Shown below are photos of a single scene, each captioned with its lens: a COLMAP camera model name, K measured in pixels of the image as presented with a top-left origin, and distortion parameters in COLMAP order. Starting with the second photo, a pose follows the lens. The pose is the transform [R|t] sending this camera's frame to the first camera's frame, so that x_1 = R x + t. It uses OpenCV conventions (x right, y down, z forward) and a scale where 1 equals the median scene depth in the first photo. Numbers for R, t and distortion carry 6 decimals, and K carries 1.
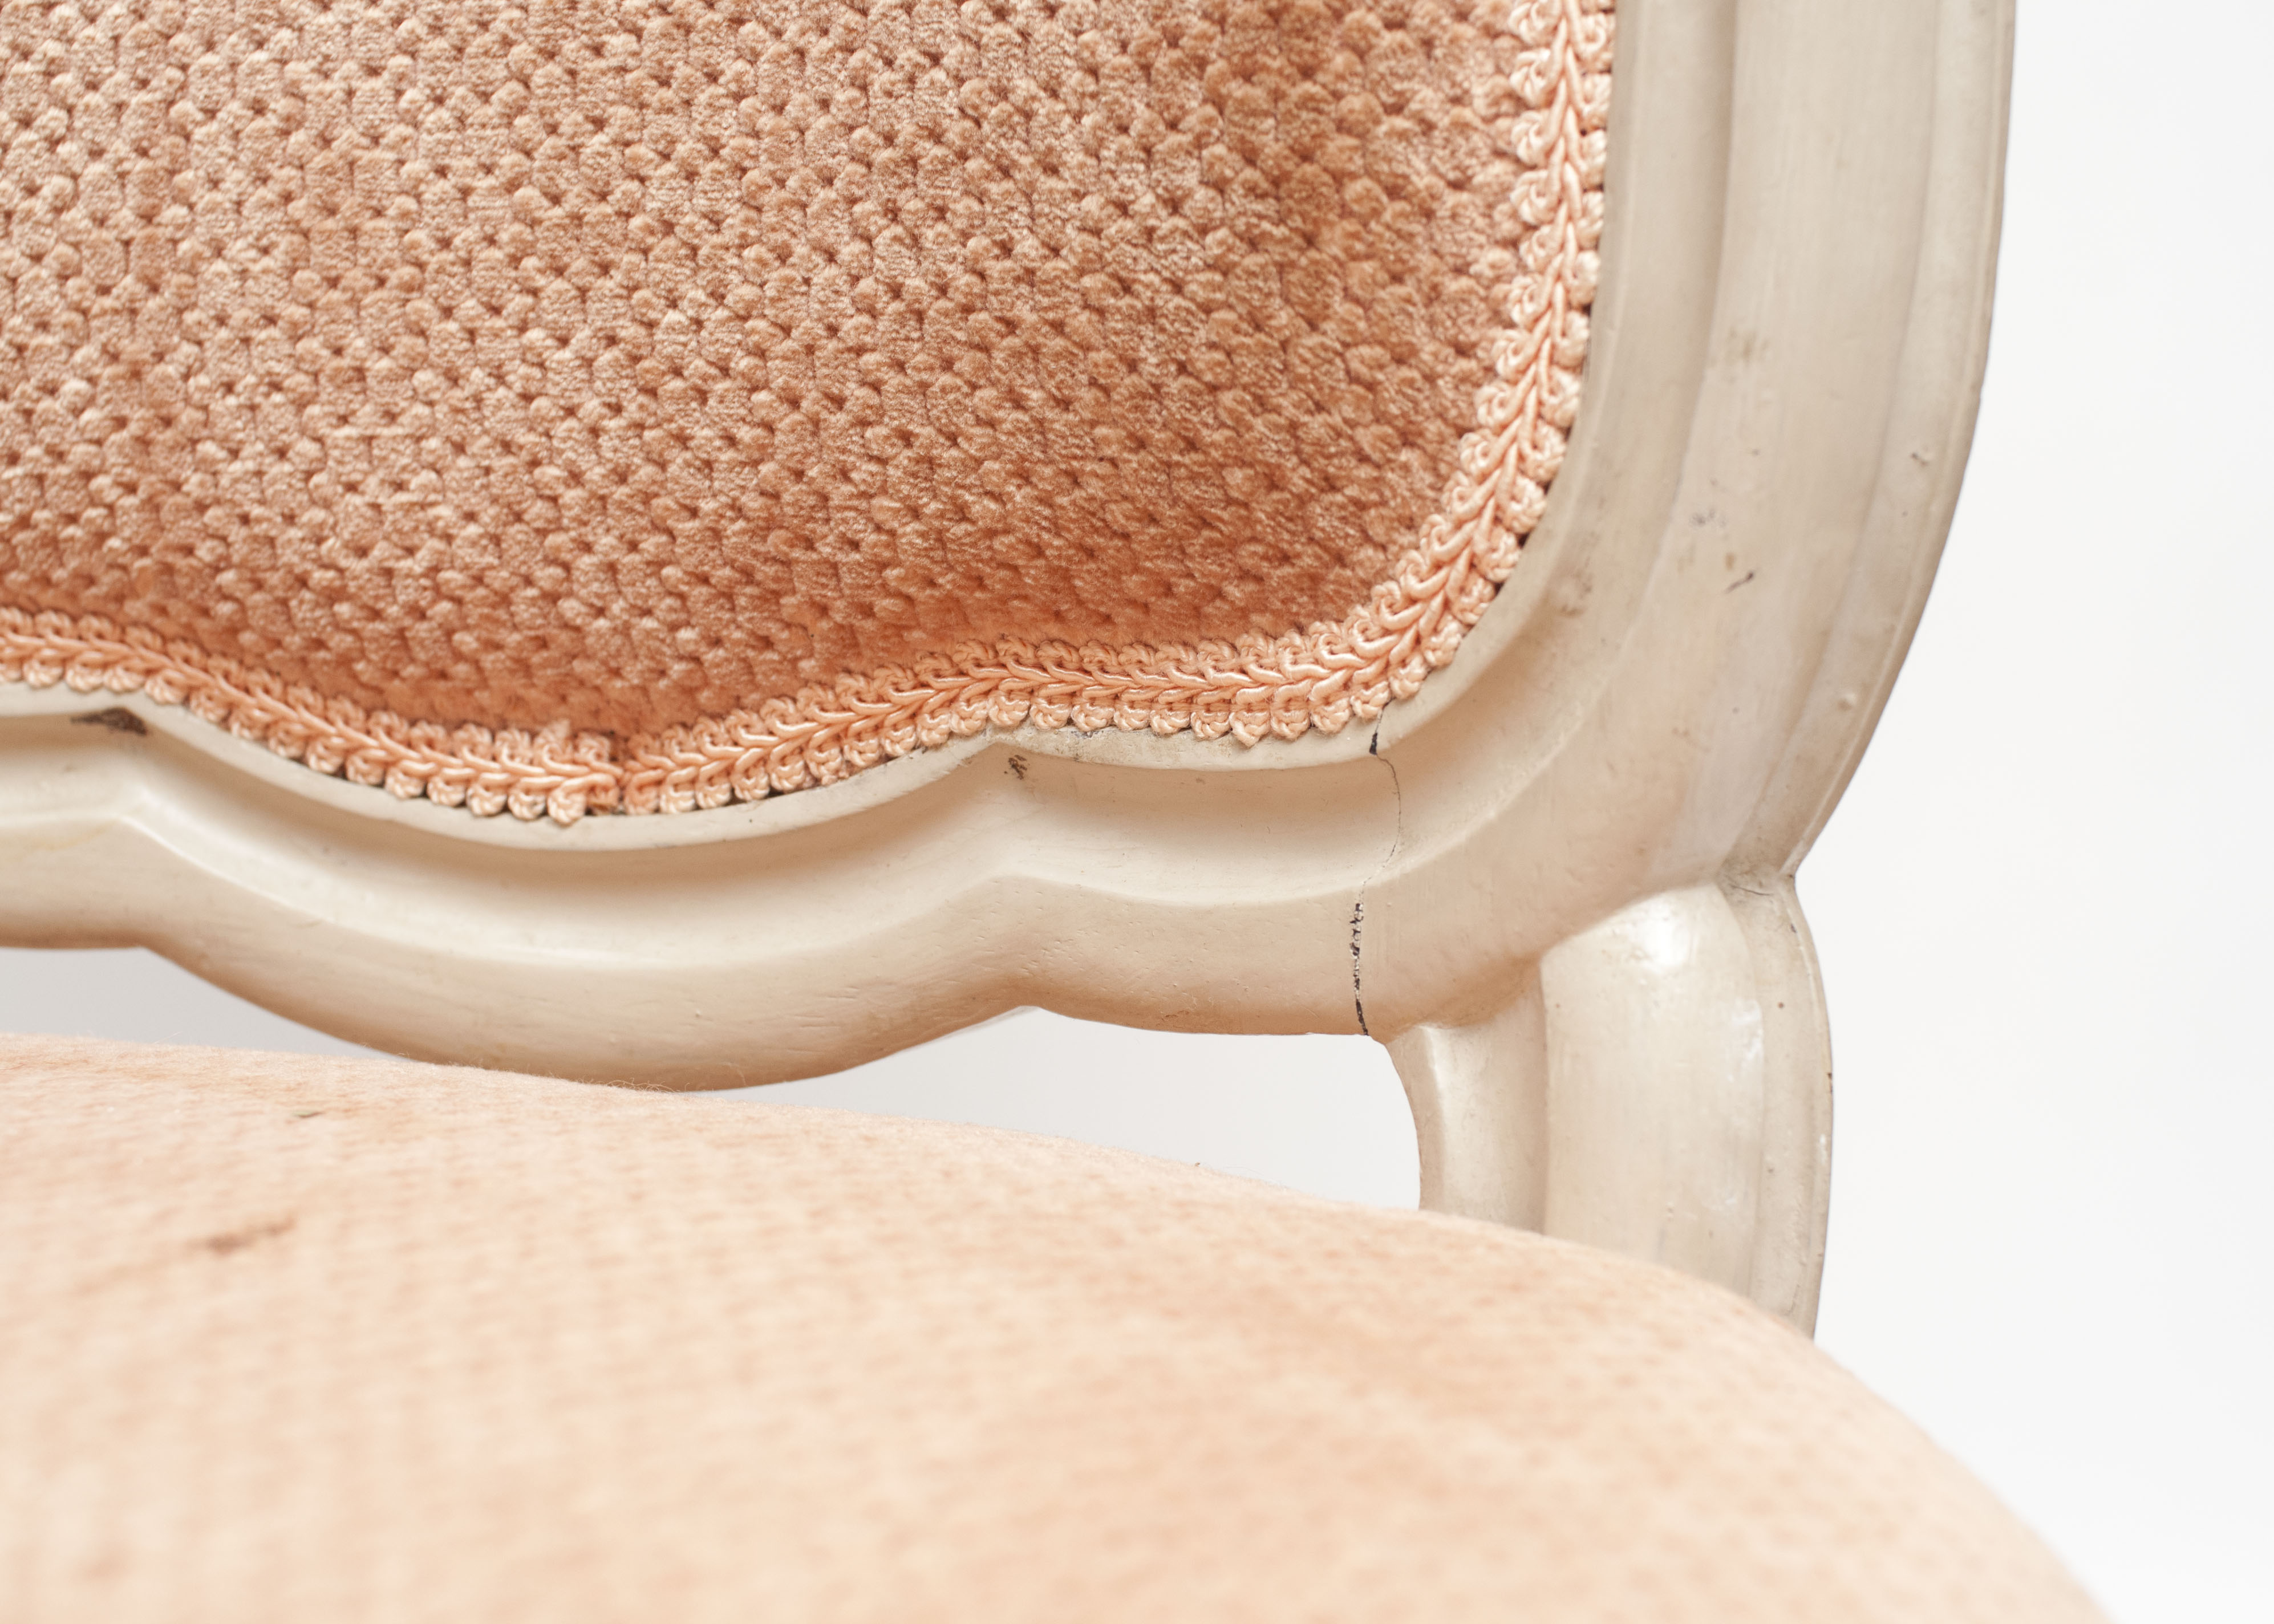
lens RADIAL K [[3144.7, 0, 1137.0], [0, 3144.7, 812.0], [0, 0, 1]] dist [-0.067376, 0.006599]
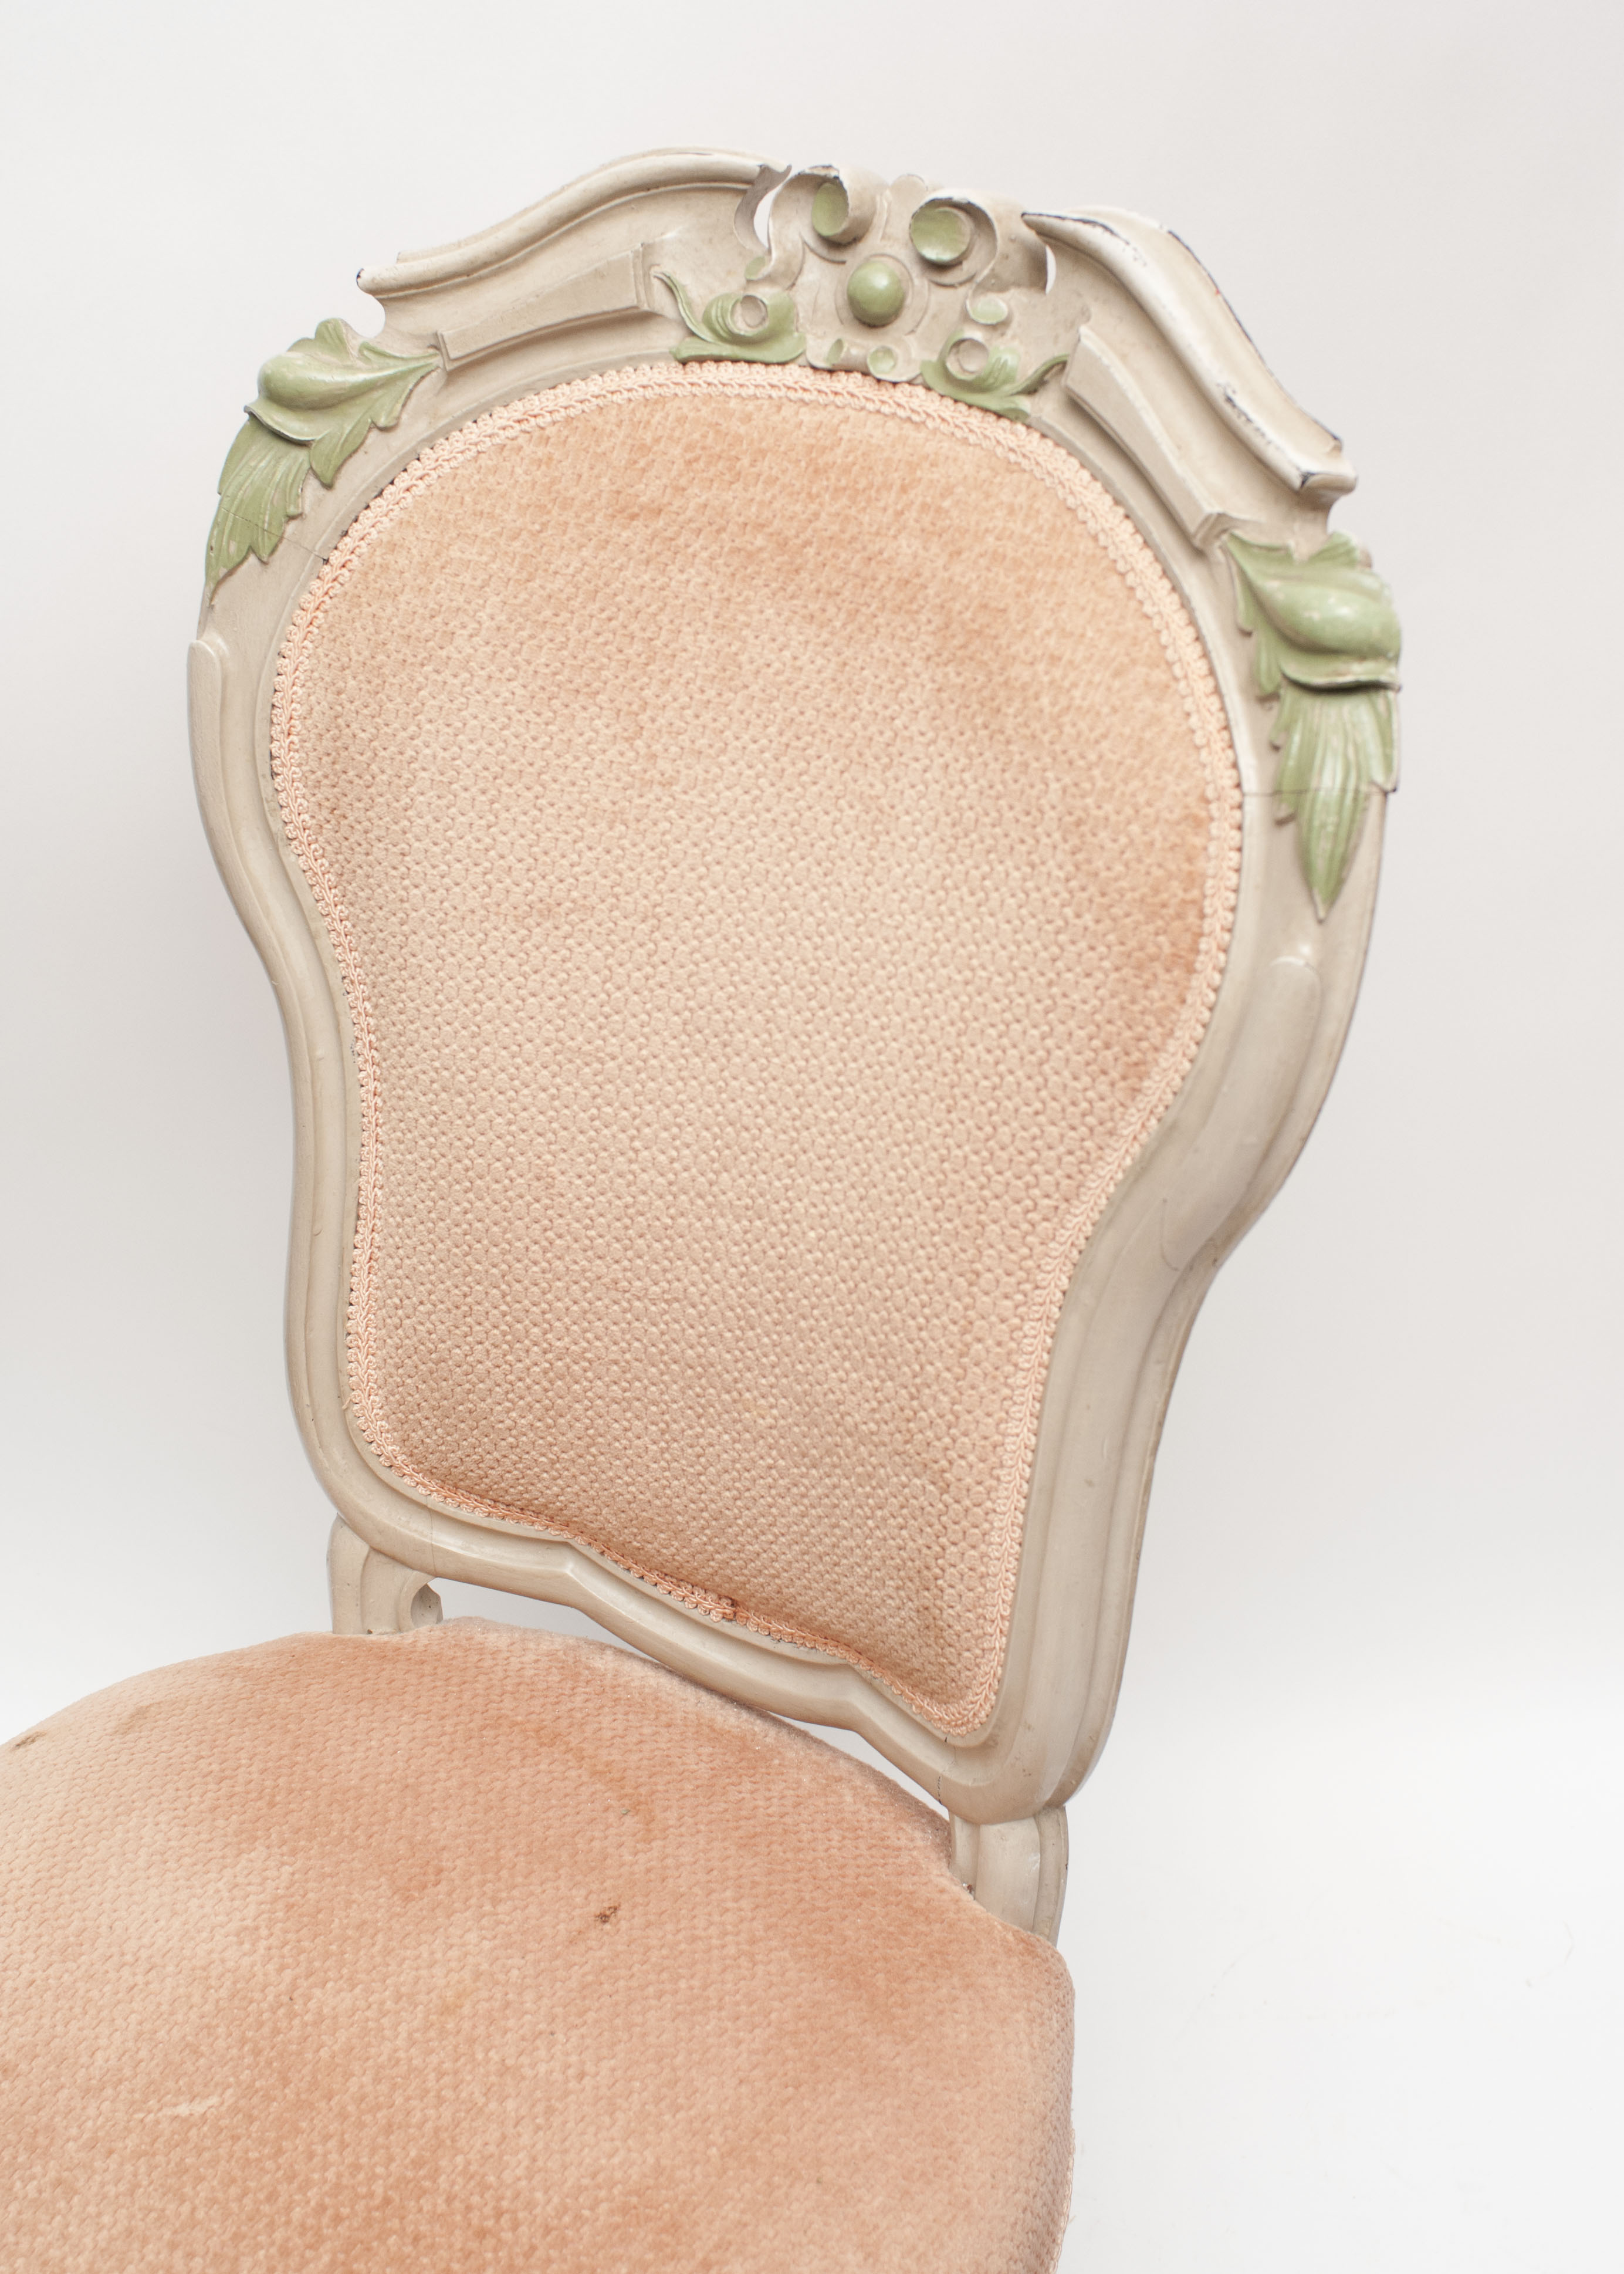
lens RADIAL K [[3144.7, 0, 812.1], [0, 3144.7, 1071.9], [0, 0, 1]] dist [-0.067376, 0.006599]
pose [[0.976965, 0.113290, -0.180842, 0.449227], [-0.041273, 0.931753, 0.360739, -1.837388], [0.209368, -0.344965, 0.914967, -1.760896]]
